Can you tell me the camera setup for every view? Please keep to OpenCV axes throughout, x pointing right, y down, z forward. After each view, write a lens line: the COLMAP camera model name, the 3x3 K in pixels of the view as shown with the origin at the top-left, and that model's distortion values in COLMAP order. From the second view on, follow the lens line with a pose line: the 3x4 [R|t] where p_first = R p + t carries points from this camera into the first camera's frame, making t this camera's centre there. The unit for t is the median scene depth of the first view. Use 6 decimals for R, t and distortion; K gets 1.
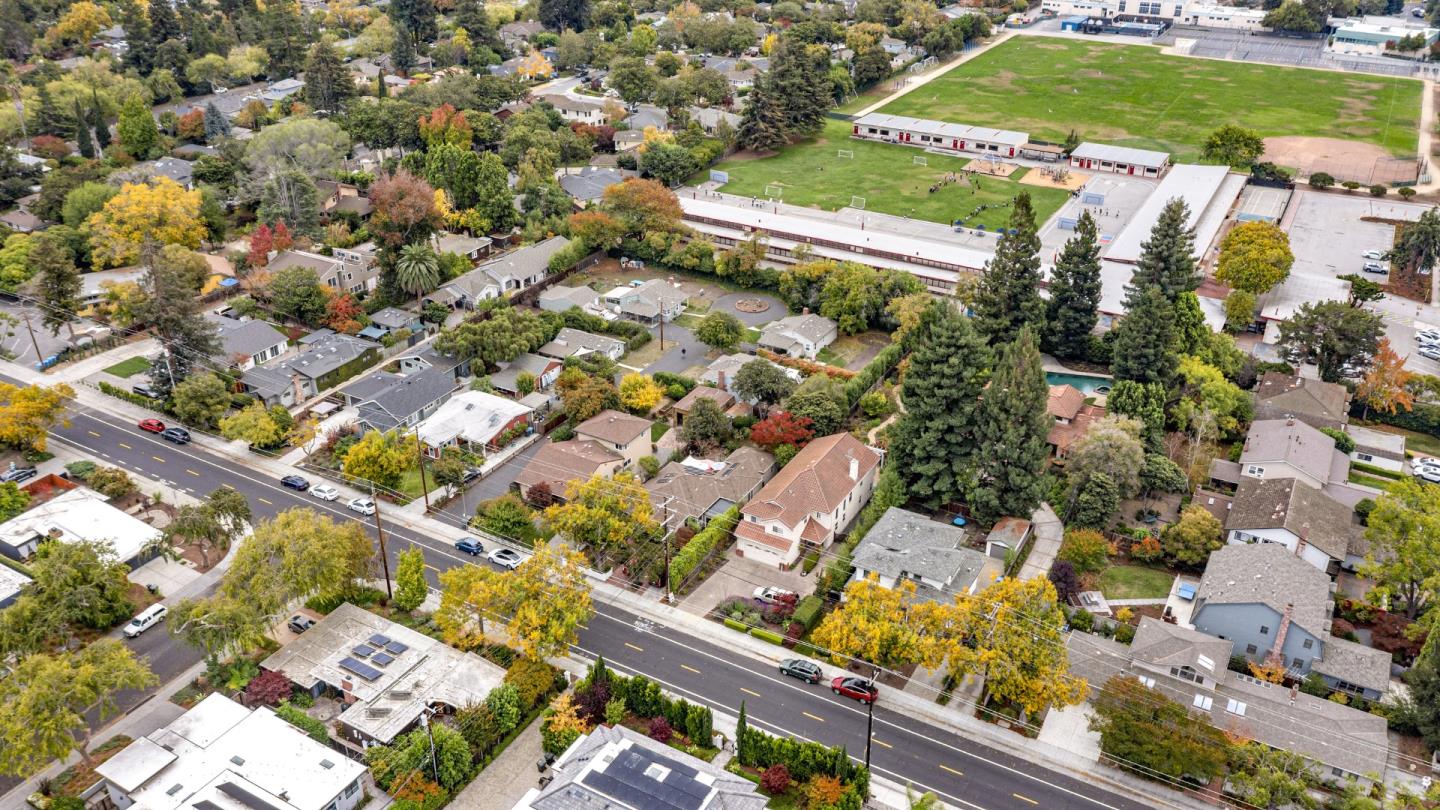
lens RADIAL K [[1143.1, 0, 720.0], [0, 1143.1, 405.0], [0, 0, 1]] dist [-0.012877, -0.004867]
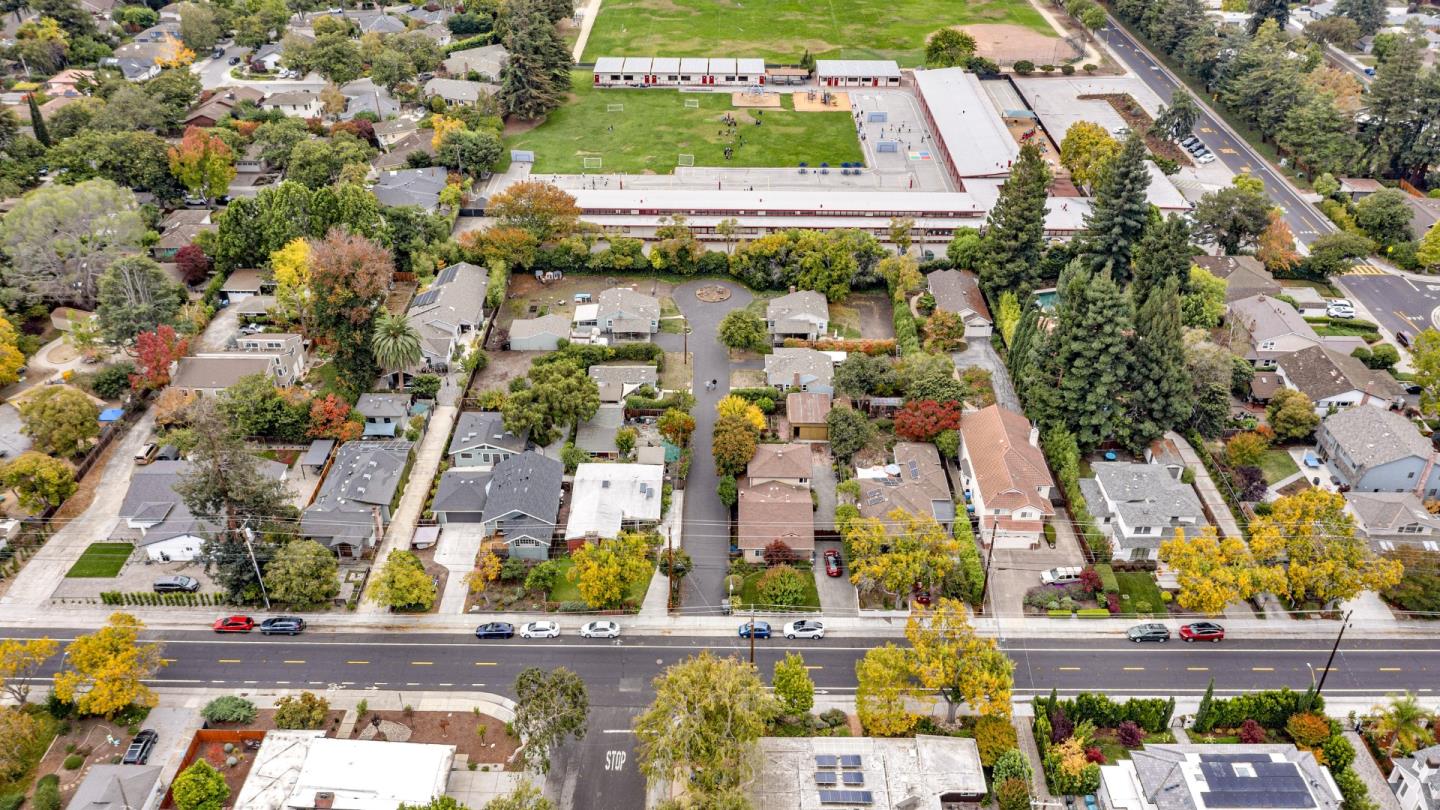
lens RADIAL K [[1143.1, 0, 720.0], [0, 1143.1, 405.0], [0, 0, 1]] dist [-0.012877, -0.004867]
pose [[0.869803, -0.266283, 0.415375, -0.370892], [0.227359, 0.963468, 0.141554, -0.123325], [-0.437894, -0.028684, 0.898569, 0.110035]]
